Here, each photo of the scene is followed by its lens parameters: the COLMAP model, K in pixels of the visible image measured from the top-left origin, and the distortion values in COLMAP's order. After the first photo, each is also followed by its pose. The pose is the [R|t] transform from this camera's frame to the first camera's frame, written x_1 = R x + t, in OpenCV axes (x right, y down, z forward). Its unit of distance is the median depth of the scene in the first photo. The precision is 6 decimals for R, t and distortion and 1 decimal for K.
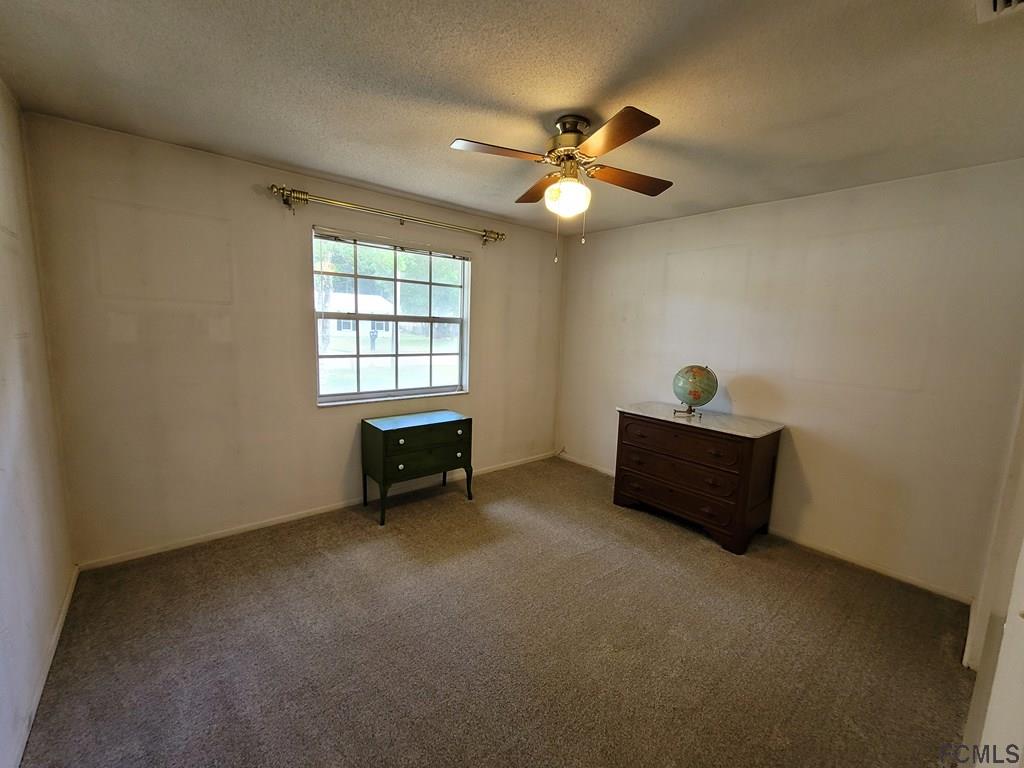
lens RADIAL K [[411.5, 0, 514.7], [0, 411.5, 385.7], [0, 0, 1]] dist [-0.017644, 0.005062]
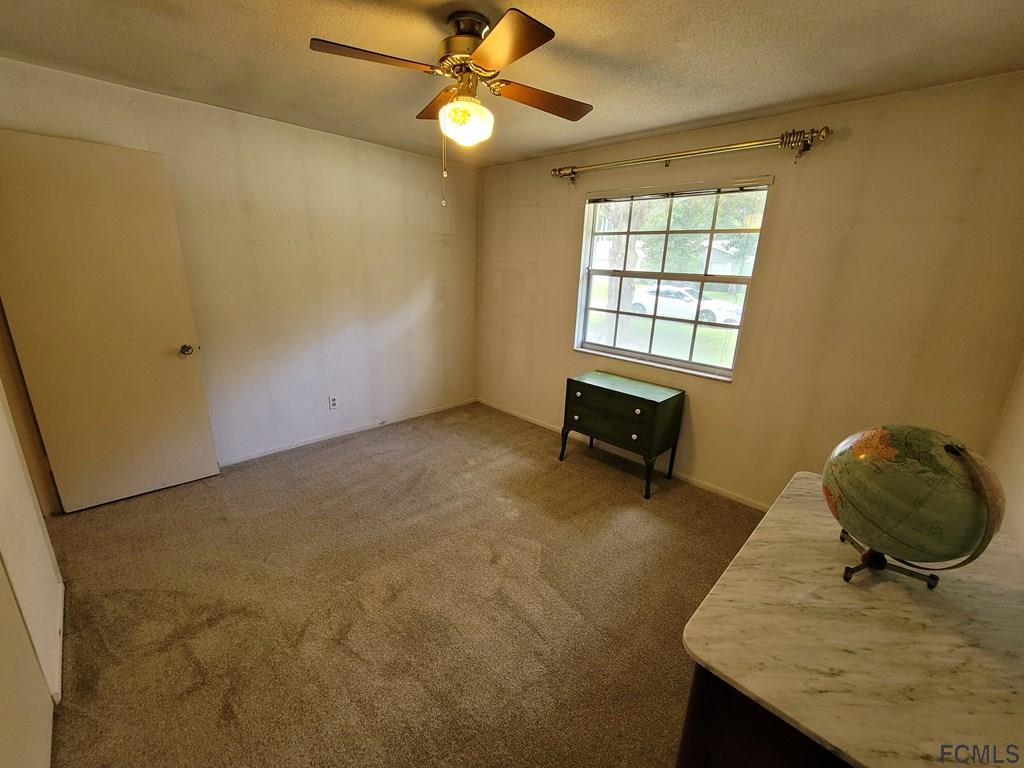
lens RADIAL K [[418.5, 0, 516.7], [0, 418.5, 384.7], [0, 0, 1]] dist [-0.009863, 0.003507]
pose [[0.097128, 0.244385, -0.964802, 0.744491], [-0.181266, 0.957516, 0.224291, -0.098767], [0.978626, 0.153101, 0.137300, 0.710920]]
